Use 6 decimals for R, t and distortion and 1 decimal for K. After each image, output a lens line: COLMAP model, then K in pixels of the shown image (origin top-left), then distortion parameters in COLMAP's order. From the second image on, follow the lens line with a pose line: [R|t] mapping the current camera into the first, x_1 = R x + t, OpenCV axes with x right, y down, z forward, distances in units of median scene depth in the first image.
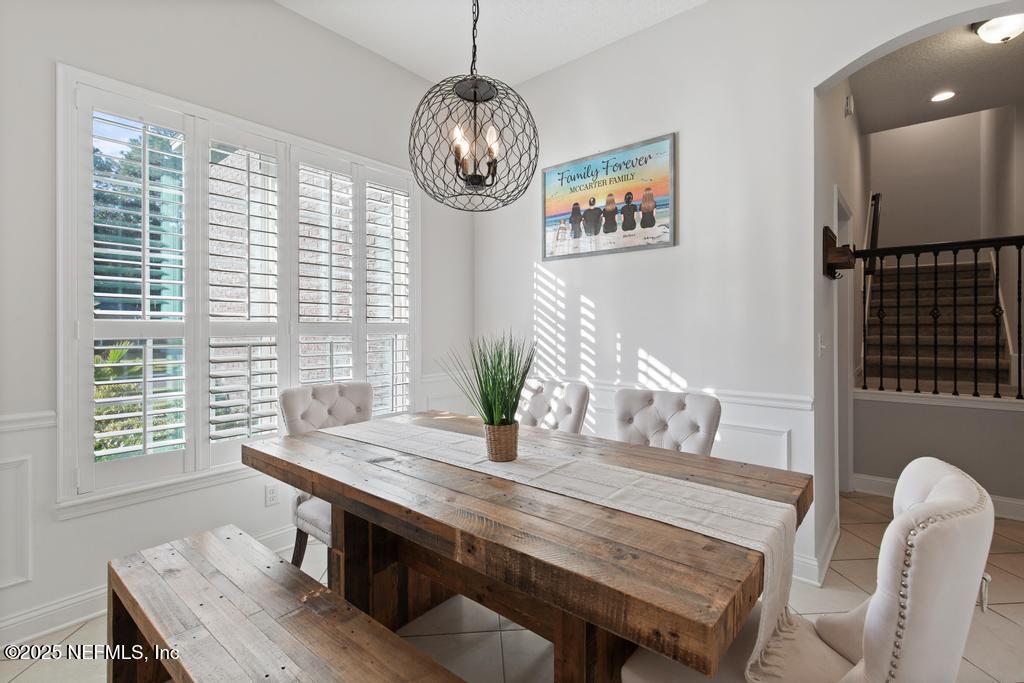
lens RADIAL K [[470.4, 0, 514.6], [0, 470.4, 328.9], [0, 0, 1]] dist [0.002125, 0.000135]
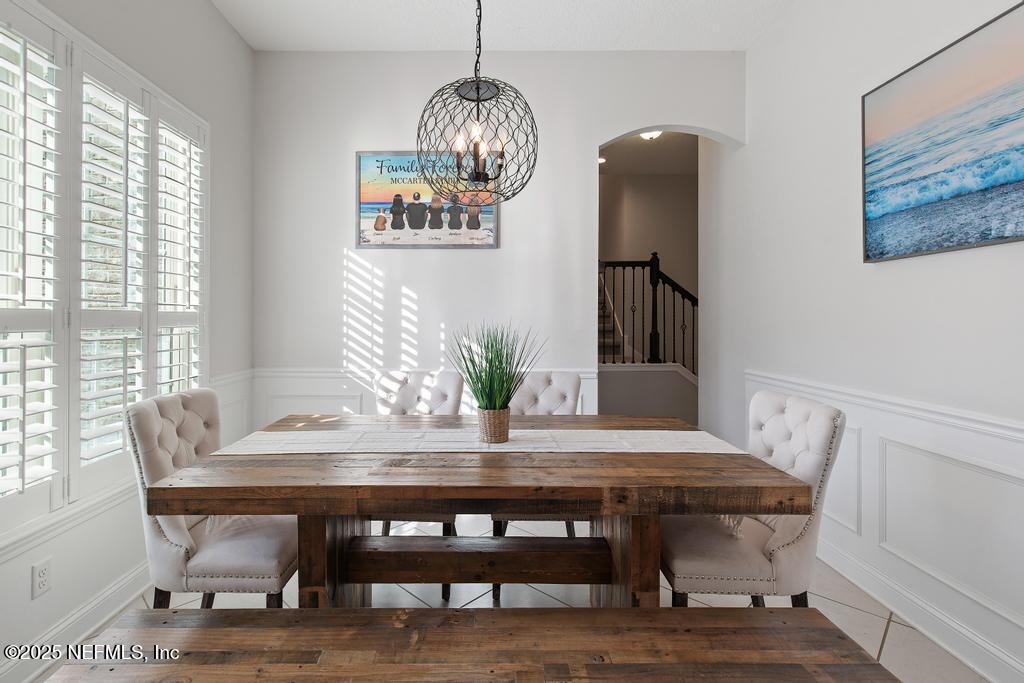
lens RADIAL K [[487.7, 0, 480.5], [0, 487.7, 318.4], [0, 0, 1]] dist [0.006096, 0.000159]
pose [[0.769485, 0.001492, 0.638663, -0.431082], [-0.001339, 0.999999, -0.000722, -0.002057], [-0.638664, -0.000299, 0.769486, 0.090115]]
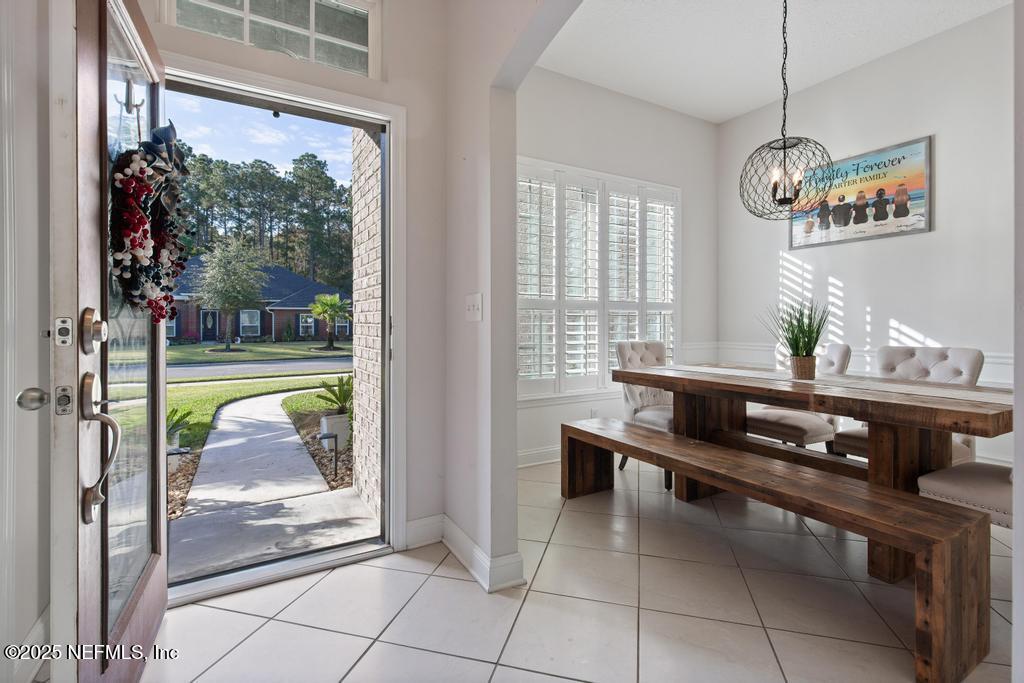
lens RADIAL K [[471.7, 0, 507.9], [0, 471.7, 324.4], [0, 0, 1]] dist [0.003393, 0.000054]
pose [[0.938024, 0.002522, -0.346561, -0.226138], [-0.001538, 0.999994, 0.003114, 0.051274], [0.346567, -0.002388, 0.938022, -0.450599]]
